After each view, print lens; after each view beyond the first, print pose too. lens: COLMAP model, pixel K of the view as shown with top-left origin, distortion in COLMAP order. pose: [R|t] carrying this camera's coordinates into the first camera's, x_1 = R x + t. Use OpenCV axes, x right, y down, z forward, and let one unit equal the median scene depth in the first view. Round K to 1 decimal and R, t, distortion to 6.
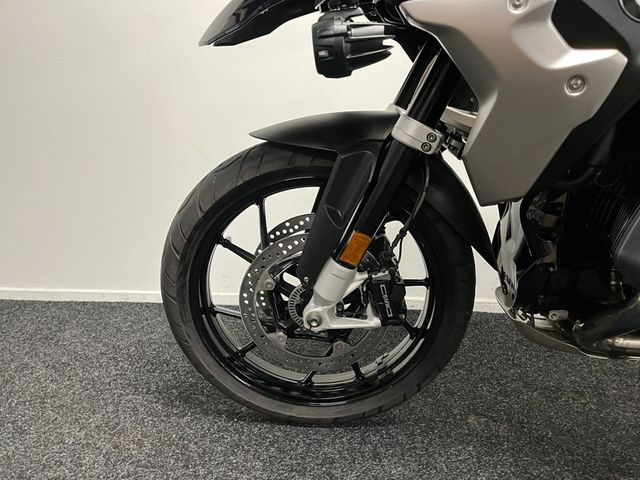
lens RADIAL K [[487.2, 0, 320.0], [0, 487.2, 240.0], [0, 0, 1]] dist [0.042629, 0.000369]
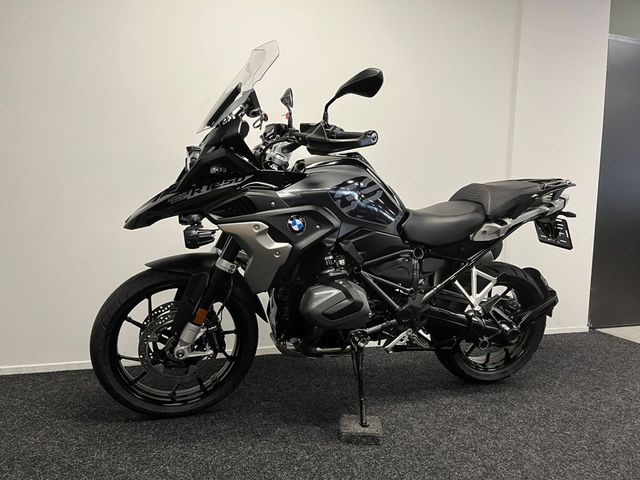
lens RADIAL K [[489.3, 0, 325.1], [0, 489.3, 240.4], [0, 0, 1]] dist [0.070706, -0.099942]
pose [[0.932498, -0.015781, 0.360829, -0.178360], [0.071684, 0.987256, -0.142078, 0.031560], [-0.353989, 0.158353, 0.921746, -1.161212]]
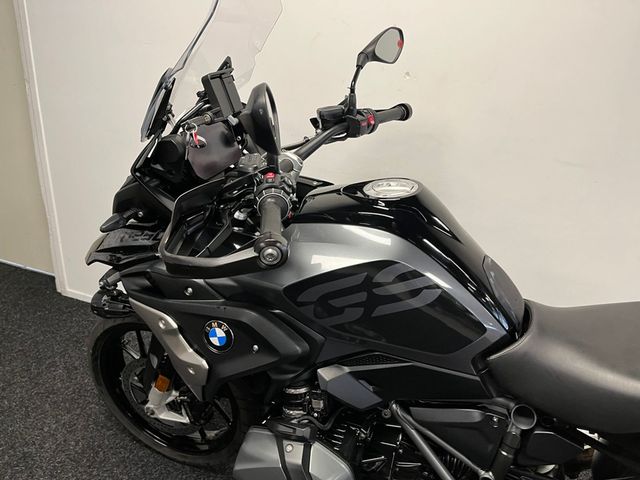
lens RADIAL K [[487.2, 0, 320.0], [0, 487.2, 240.0], [0, 0, 1]] dist [0.042629, 0.000369]
pose [[0.945321, 0.166835, -0.280238, 0.866247], [-0.132668, 0.981662, 0.136890, -0.678934], [0.297937, -0.092227, 0.950120, -0.336374]]
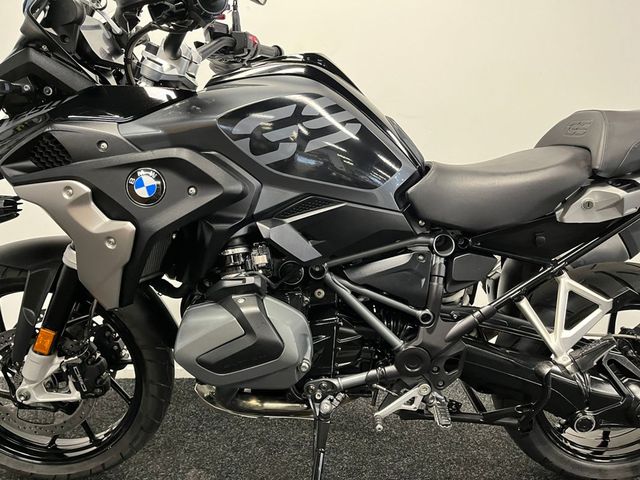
lens RADIAL K [[489.3, 0, 325.1], [0, 489.3, 240.4], [0, 0, 1]] dist [0.070706, -0.099942]
pose [[0.998280, -0.006801, 0.058224, 0.688672], [0.013396, 0.993432, -0.113641, -0.080614], [-0.057069, 0.114226, 0.991814, -0.379361]]
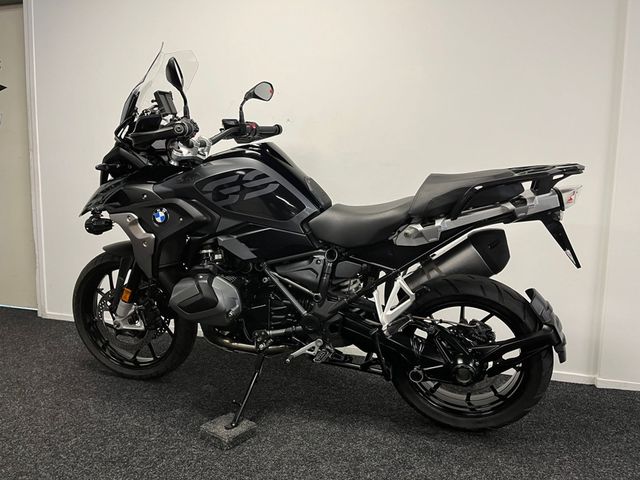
lens RADIAL K [[489.3, 0, 325.1], [0, 489.3, 240.4], [0, 0, 1]] dist [0.070706, -0.099942]
pose [[0.970604, 0.039388, -0.237439, 1.496332], [-0.072475, 0.988560, -0.132274, 0.003716], [0.229512, 0.145594, 0.962355, -1.130973]]
